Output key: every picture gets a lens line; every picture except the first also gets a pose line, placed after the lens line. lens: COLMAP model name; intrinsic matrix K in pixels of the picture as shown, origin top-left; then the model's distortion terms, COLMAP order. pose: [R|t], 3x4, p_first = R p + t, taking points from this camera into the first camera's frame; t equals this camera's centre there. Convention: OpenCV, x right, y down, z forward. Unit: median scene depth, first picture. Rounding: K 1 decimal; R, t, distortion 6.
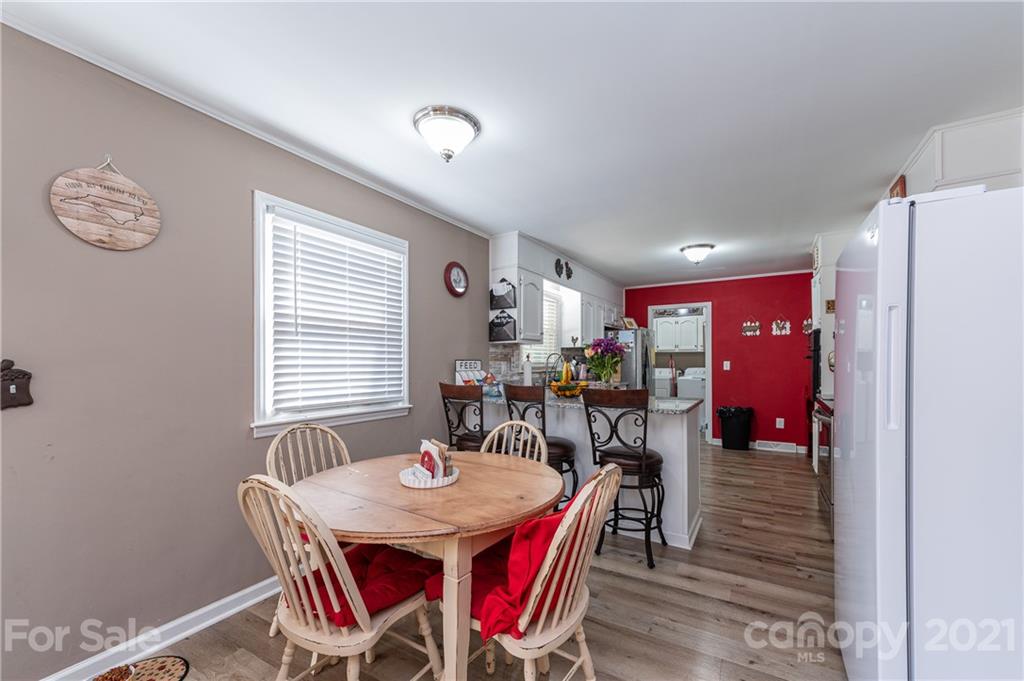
lens RADIAL K [[422.2, 0, 514.7], [0, 422.2, 362.9], [0, 0, 1]] dist [0.015633, -0.000026]
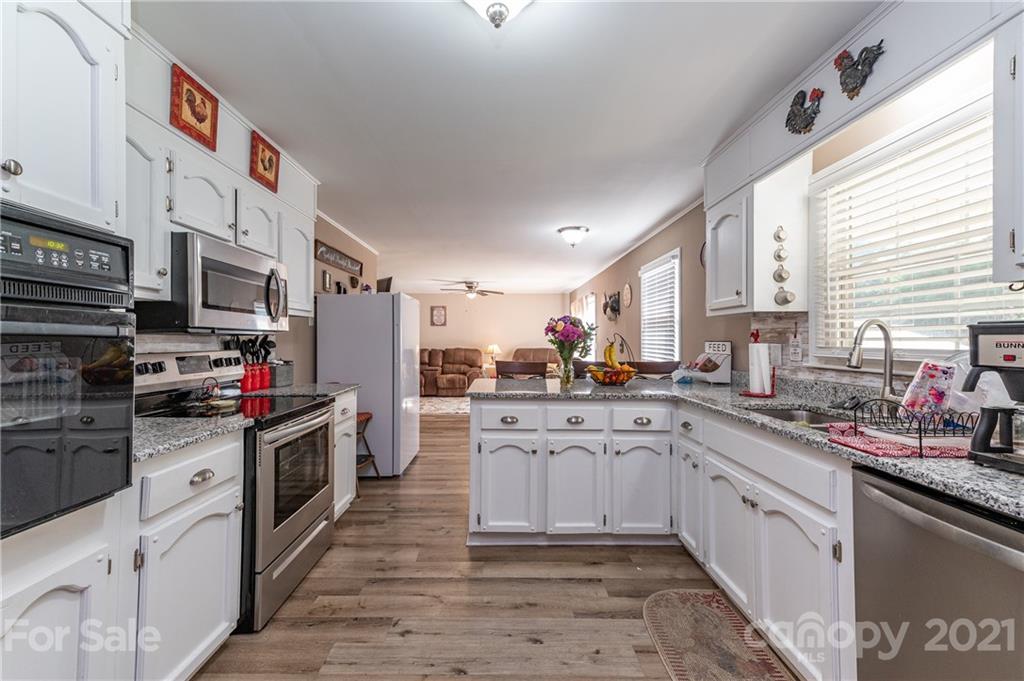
lens RADIAL K [[401.4, 0, 499.7], [0, 401.4, 335.2], [0, 0, 1]] dist [0.015663, -0.000075]
pose [[-0.861589, -0.010588, -0.507496, 0.703370], [-0.007321, 0.999938, -0.008434, -0.008909], [0.507554, -0.003551, -0.861613, 1.528212]]
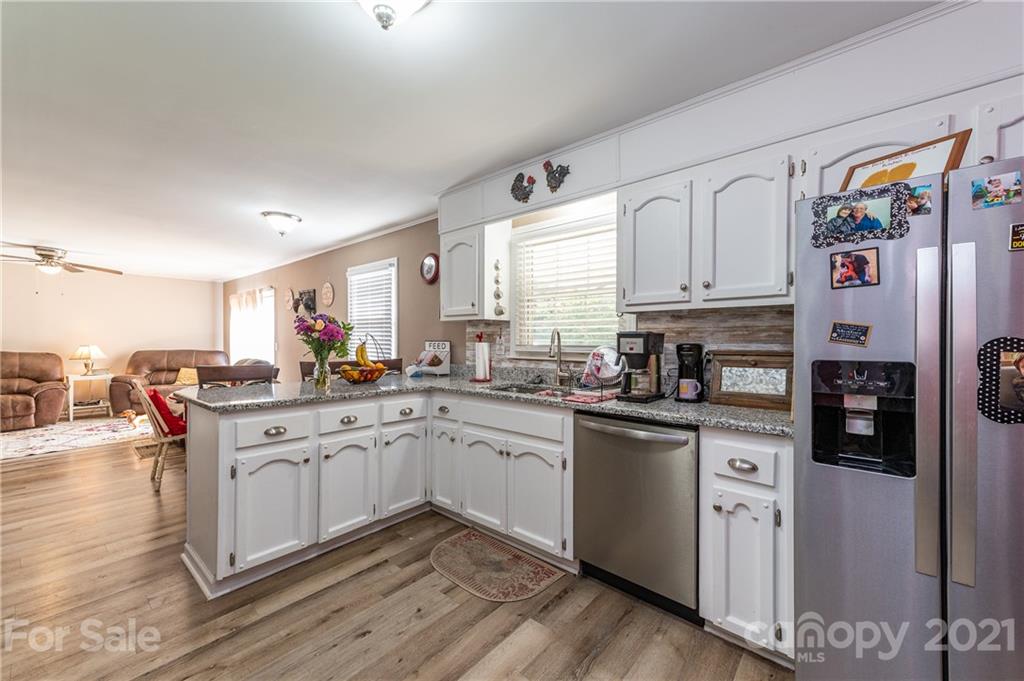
lens RADIAL K [[396.8, 0, 512.4], [0, 396.8, 344.8], [0, 0, 1]] dist [0.015800, -0.000035]
pose [[-0.171255, 0.006179, -0.985207, 0.855952], [-0.010171, 0.999916, 0.008039, -0.007174], [0.985174, 0.011397, -0.171178, 1.399043]]
